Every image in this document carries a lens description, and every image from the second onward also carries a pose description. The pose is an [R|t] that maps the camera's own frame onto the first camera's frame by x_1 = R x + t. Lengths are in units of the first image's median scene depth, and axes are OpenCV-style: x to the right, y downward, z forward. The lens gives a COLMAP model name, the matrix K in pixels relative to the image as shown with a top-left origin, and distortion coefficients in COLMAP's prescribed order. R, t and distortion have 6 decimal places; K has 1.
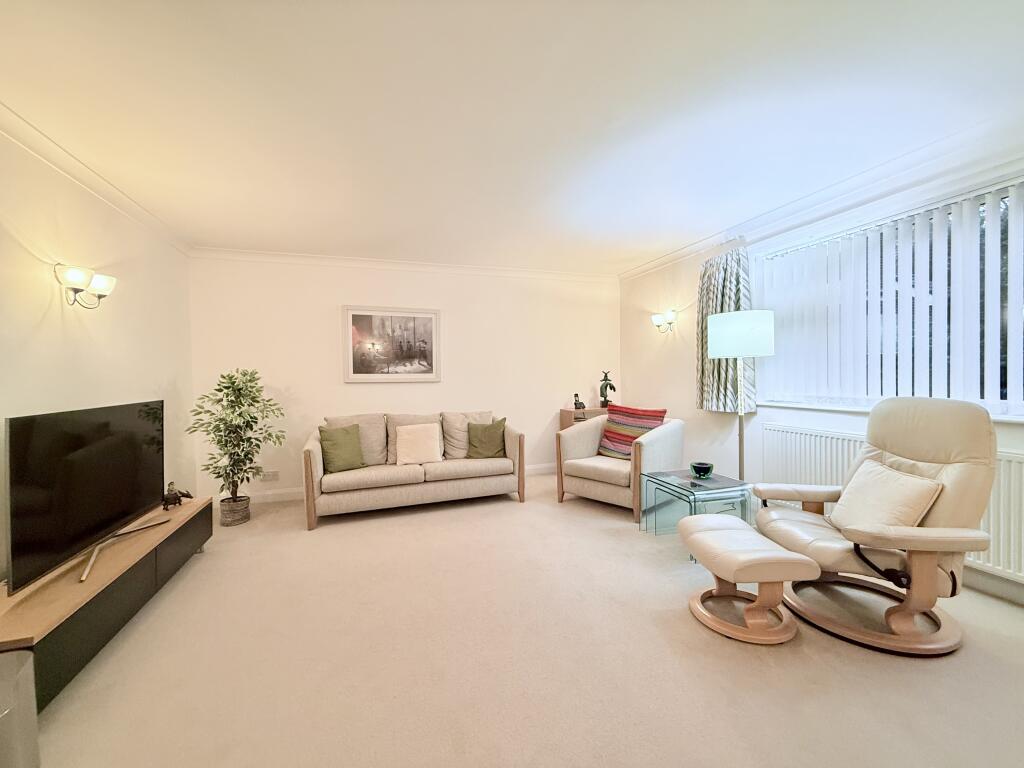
lens RADIAL K [[408.5, 0, 512.0], [0, 408.5, 384.0], [0, 0, 1]] dist [0.000526, 0.000014]
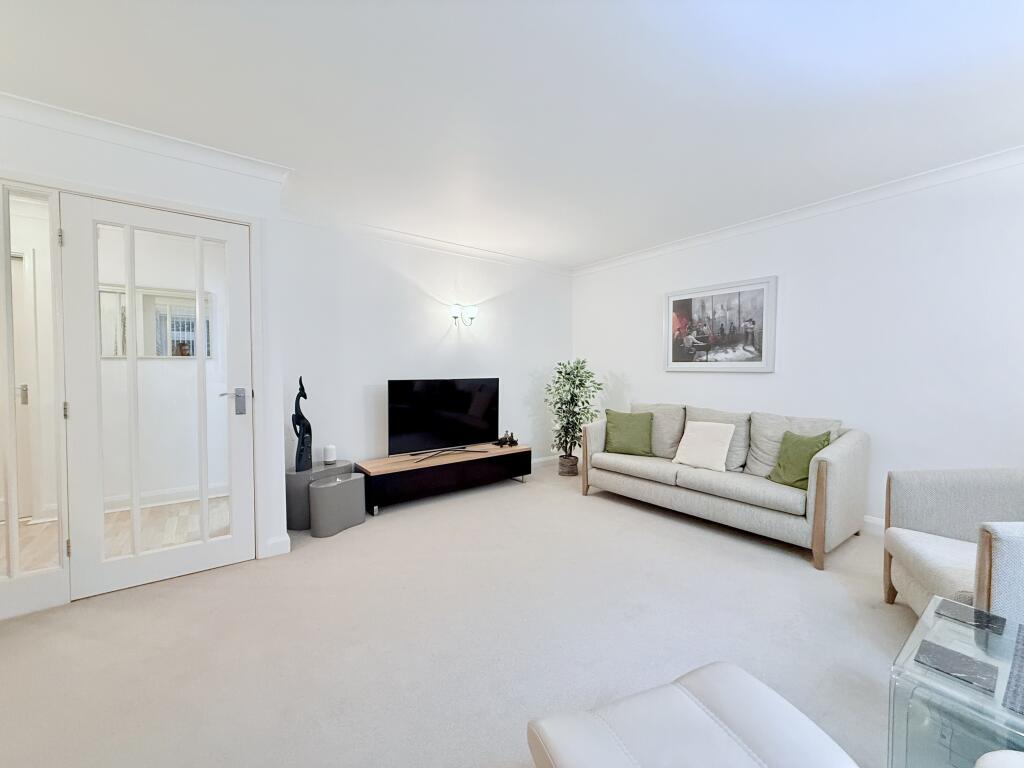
lens RADIAL K [[408.5, 0, 512.0], [0, 408.5, 384.0], [0, 0, 1]] dist [0.000526, 0.000014]
pose [[0.305141, 0.044747, -0.951255, 0.417060], [-0.028382, 0.998879, 0.037883, 0.000653], [0.951884, 0.015439, 0.306069, 0.337391]]
